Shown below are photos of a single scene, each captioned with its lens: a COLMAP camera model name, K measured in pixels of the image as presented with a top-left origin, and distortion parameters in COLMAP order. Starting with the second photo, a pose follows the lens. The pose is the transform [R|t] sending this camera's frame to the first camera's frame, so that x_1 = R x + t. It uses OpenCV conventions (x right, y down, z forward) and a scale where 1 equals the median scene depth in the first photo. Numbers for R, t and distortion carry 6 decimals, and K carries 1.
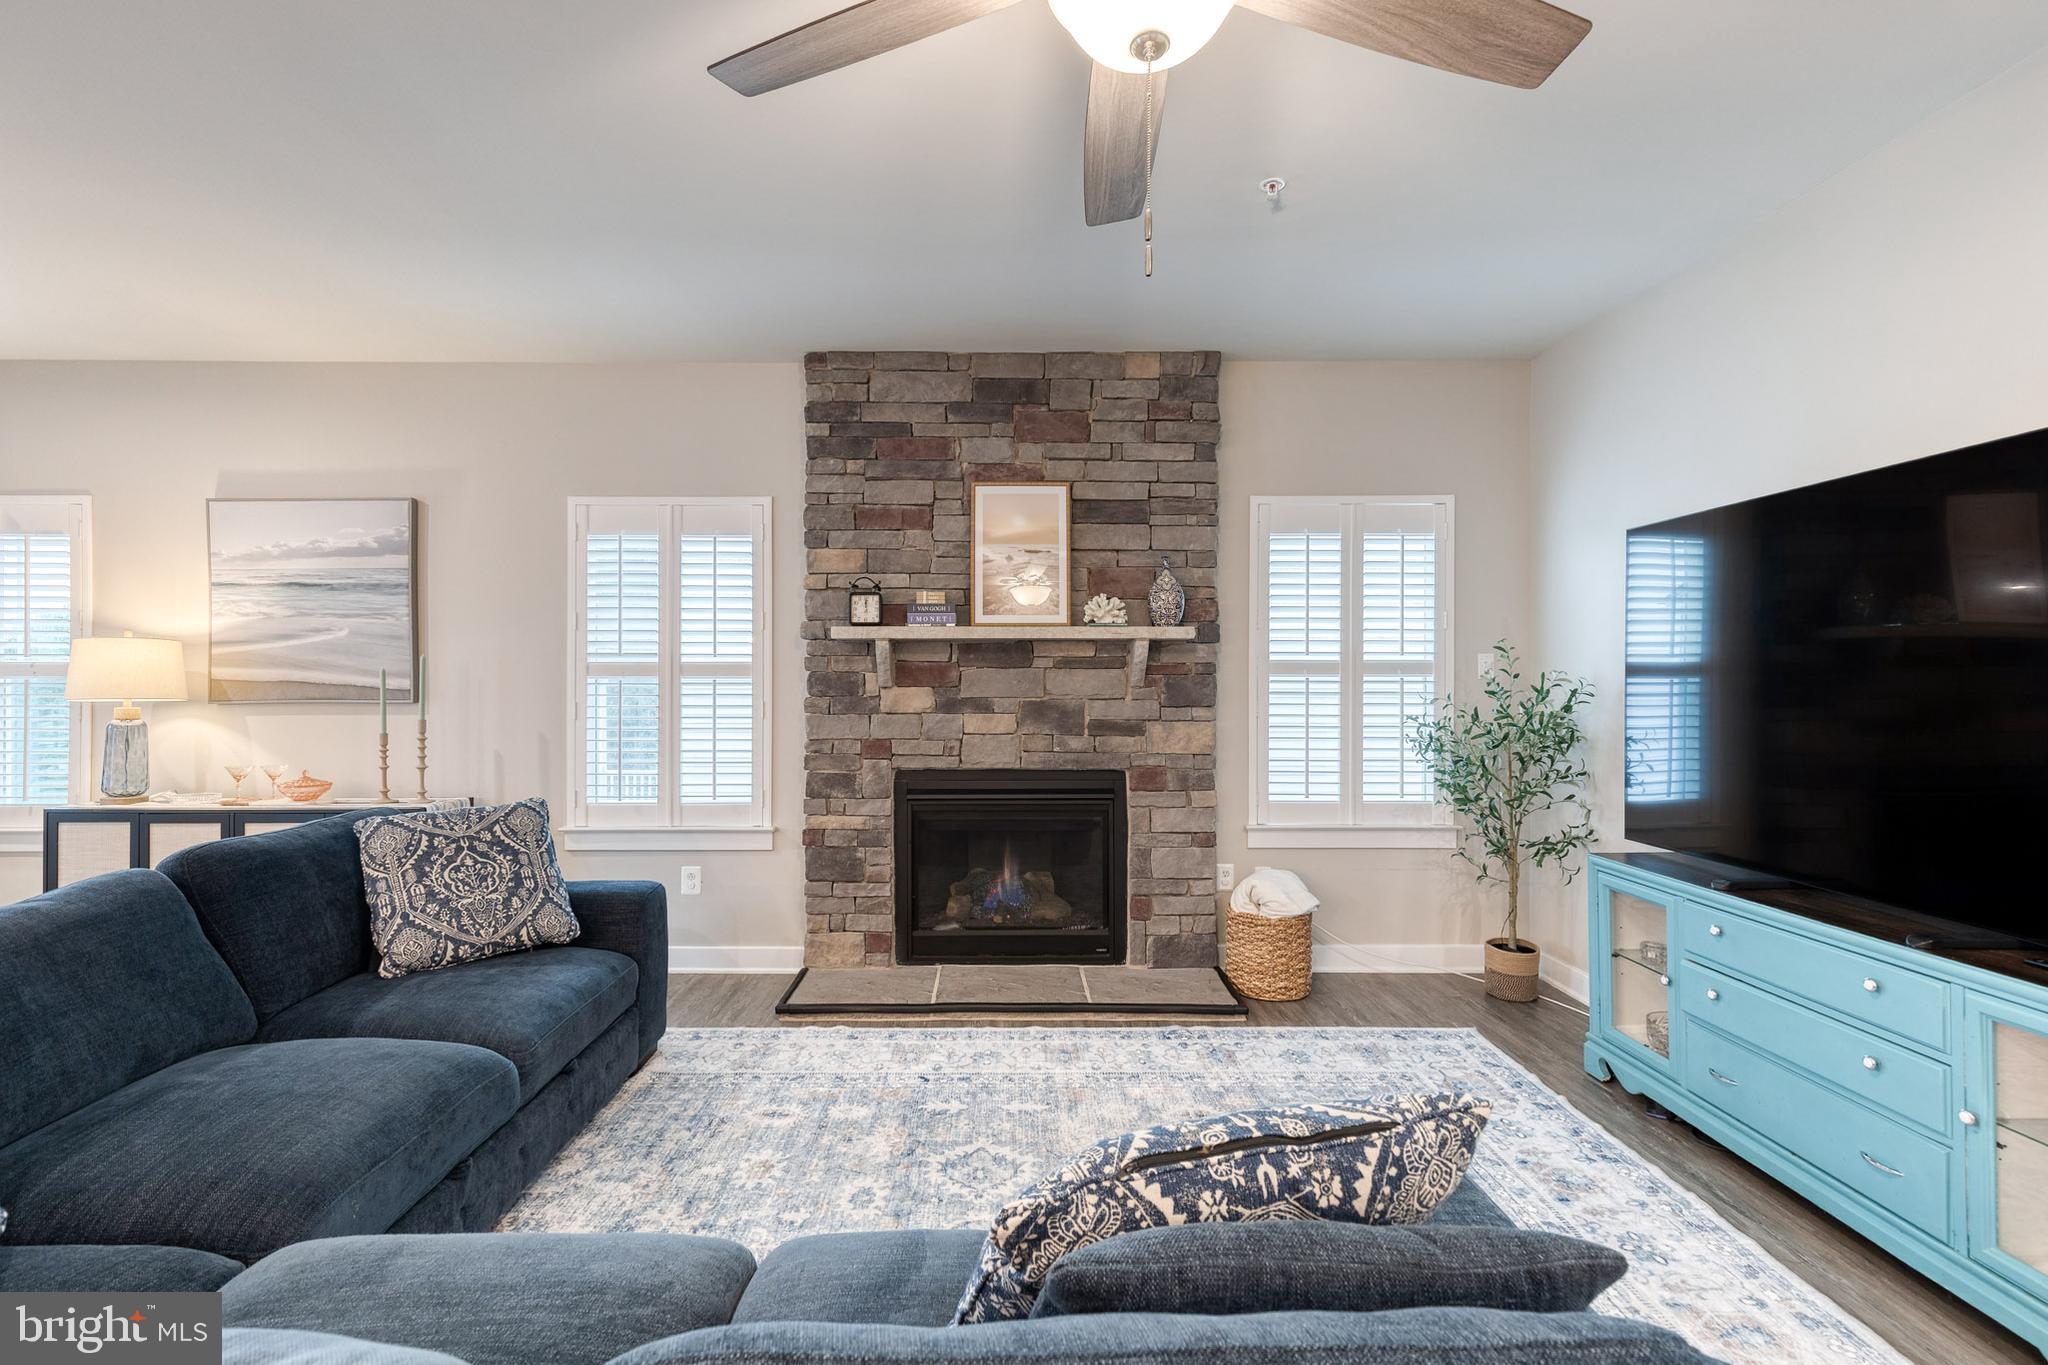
lens RADIAL K [[937.7, 0, 1002.7], [0, 937.7, 682.2], [0, 0, 1]] dist [0.010077, -0.000372]
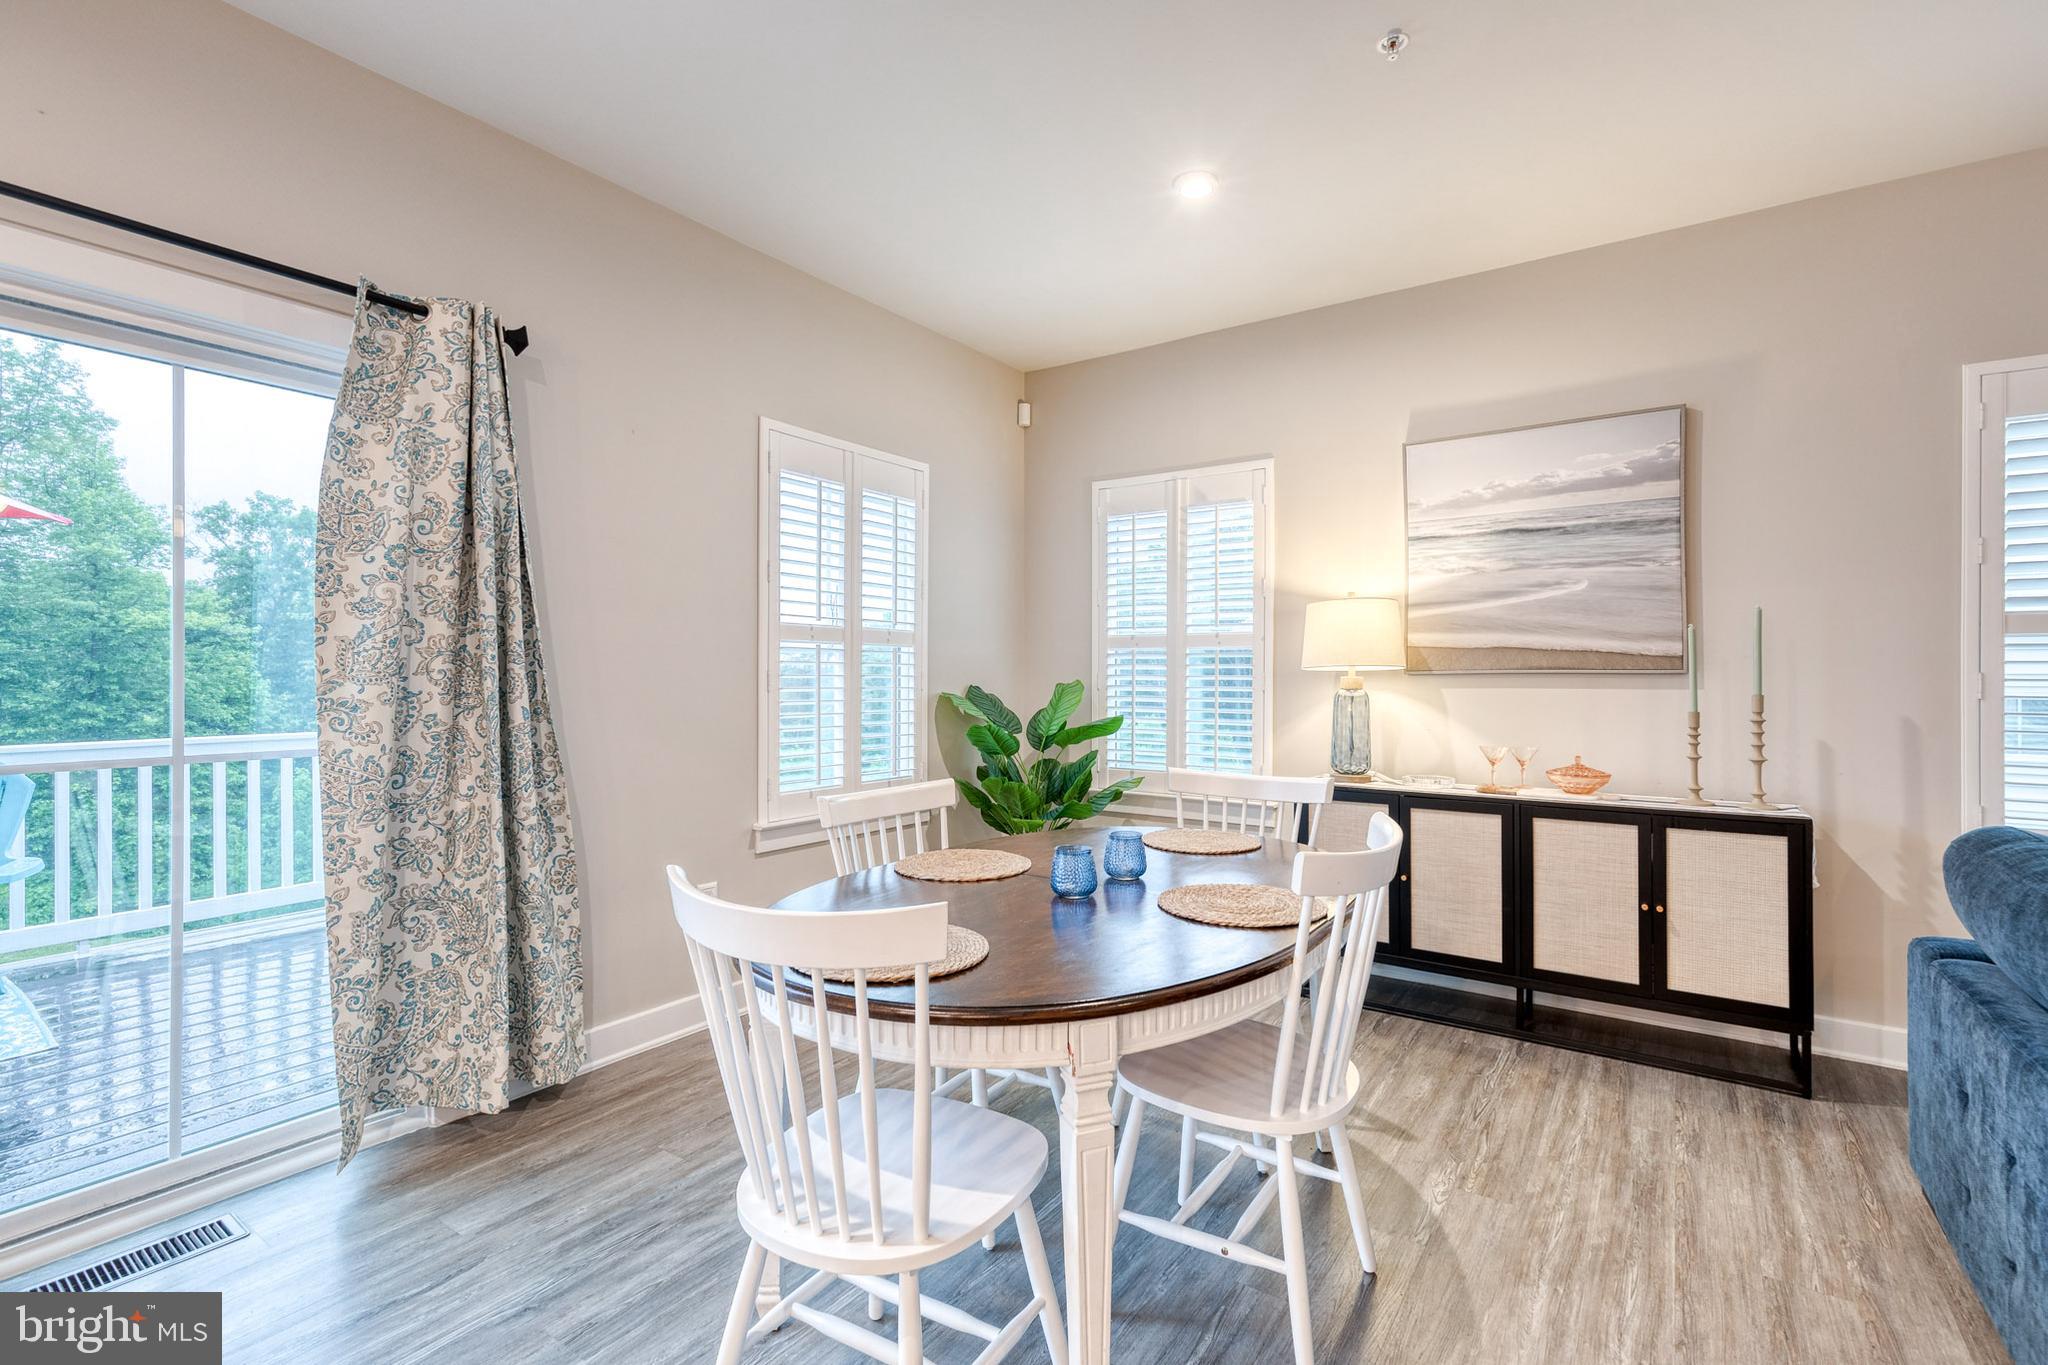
lens RADIAL K [[928.4, 0, 1028.8], [0, 928.4, 672.9], [0, 0, 1]] dist [0.001362, -0.000446]
pose [[0.827392, 0.000358, -0.561625, -0.661017], [-0.001850, 0.999996, -0.002088, 0.024643], [0.561622, 0.002766, 0.827389, 0.083905]]
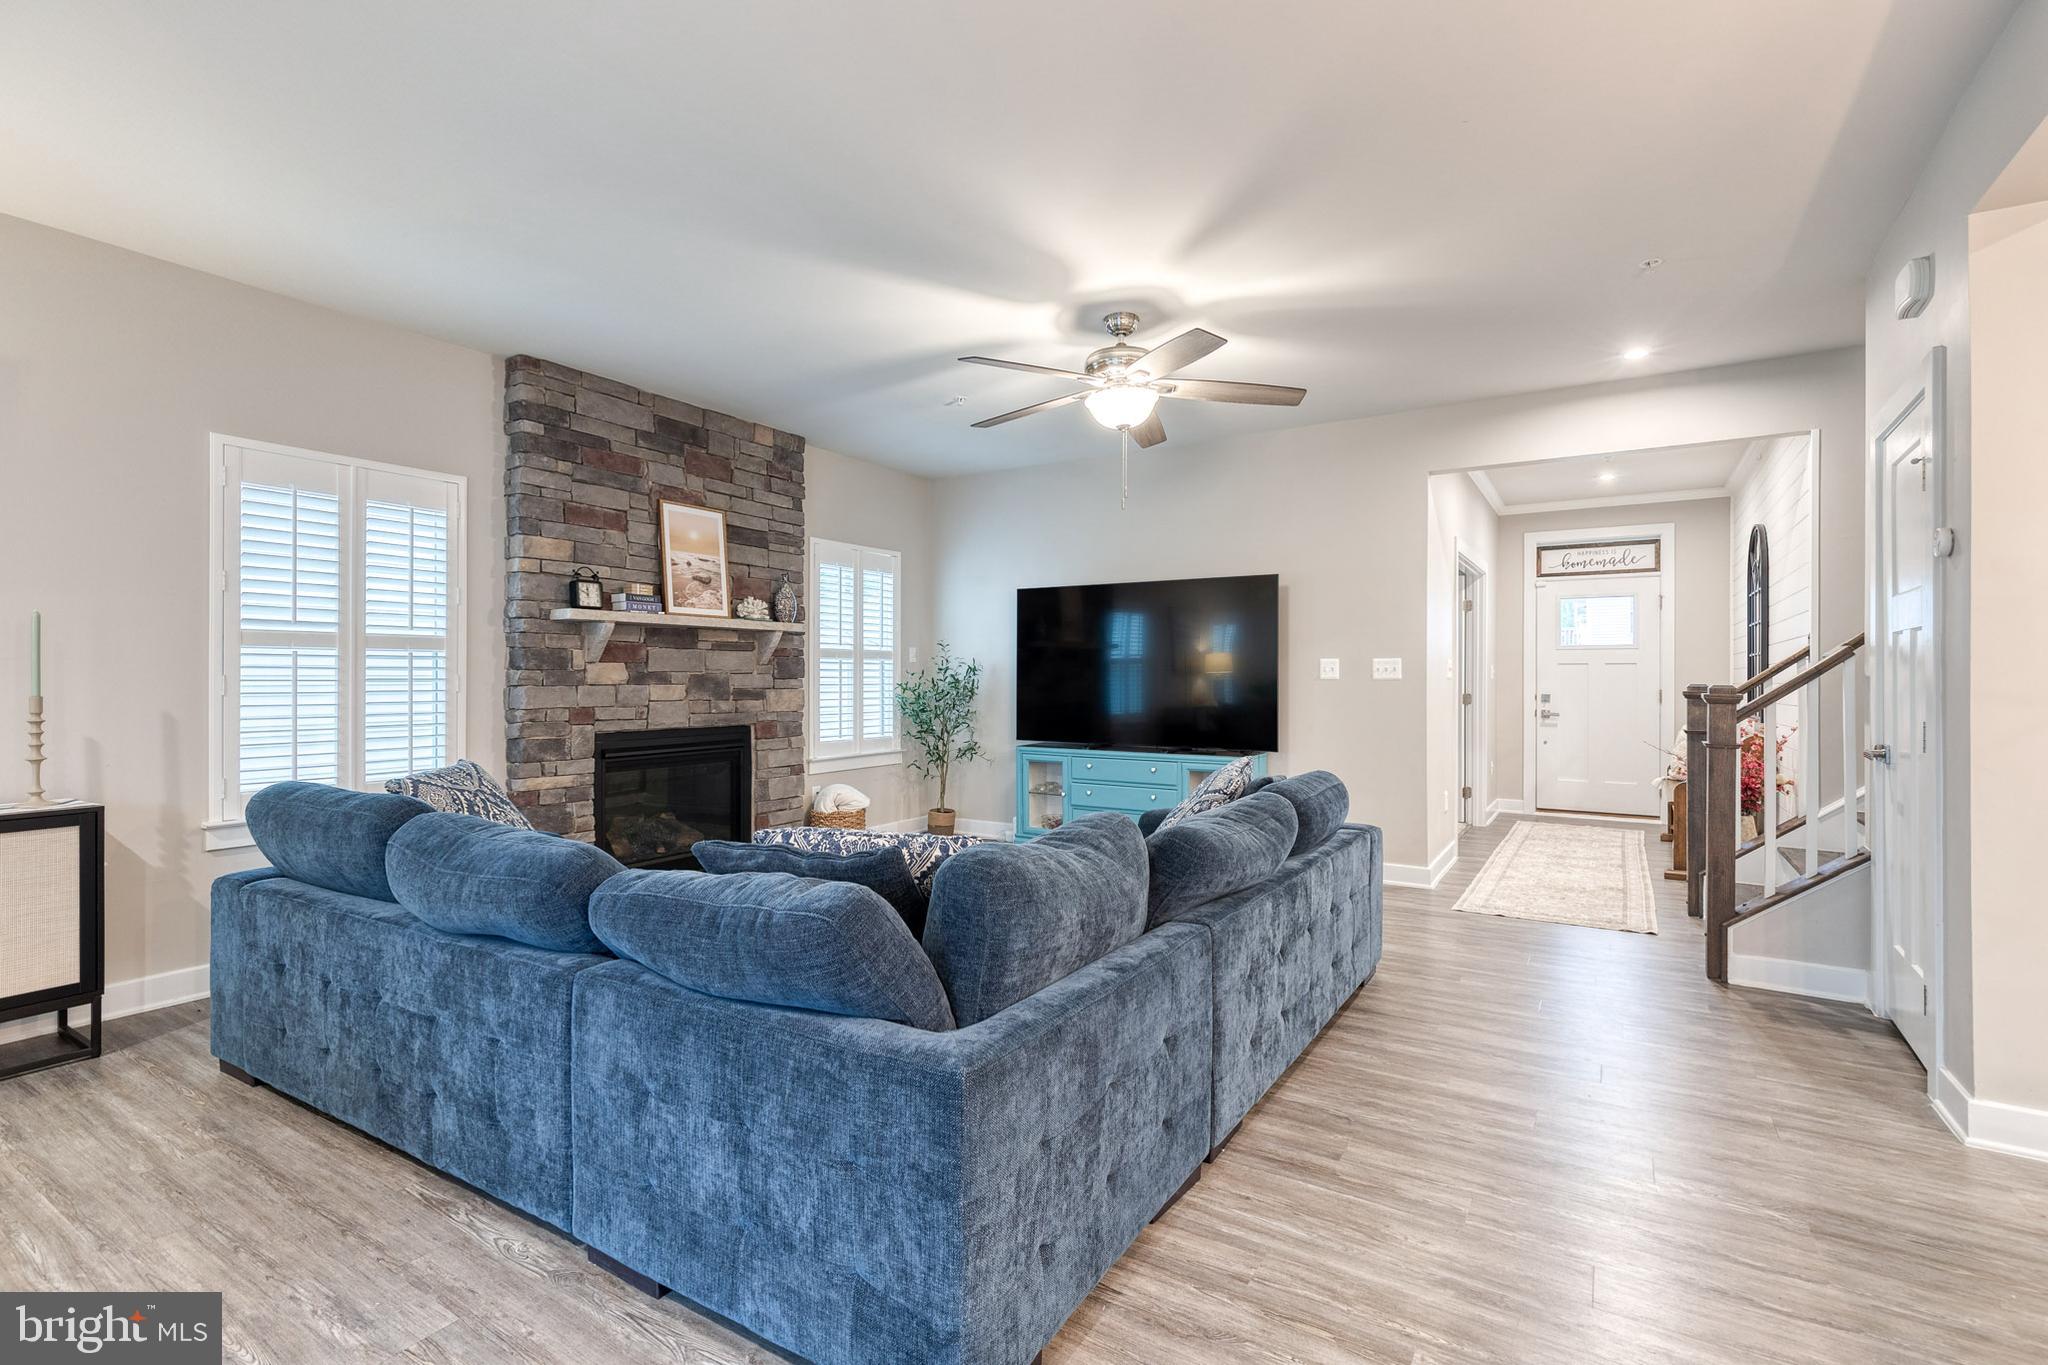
lens RADIAL K [[918.8, 0, 1050.1], [0, 918.8, 676.9], [0, 0, 1]] dist [0.001665, -0.000491]
pose [[0.520478, -0.000026, 0.853875, -0.800990], [-0.000343, 1.000000, 0.000240, 0.022954], [-0.853875, -0.000418, 0.520478, -0.079677]]
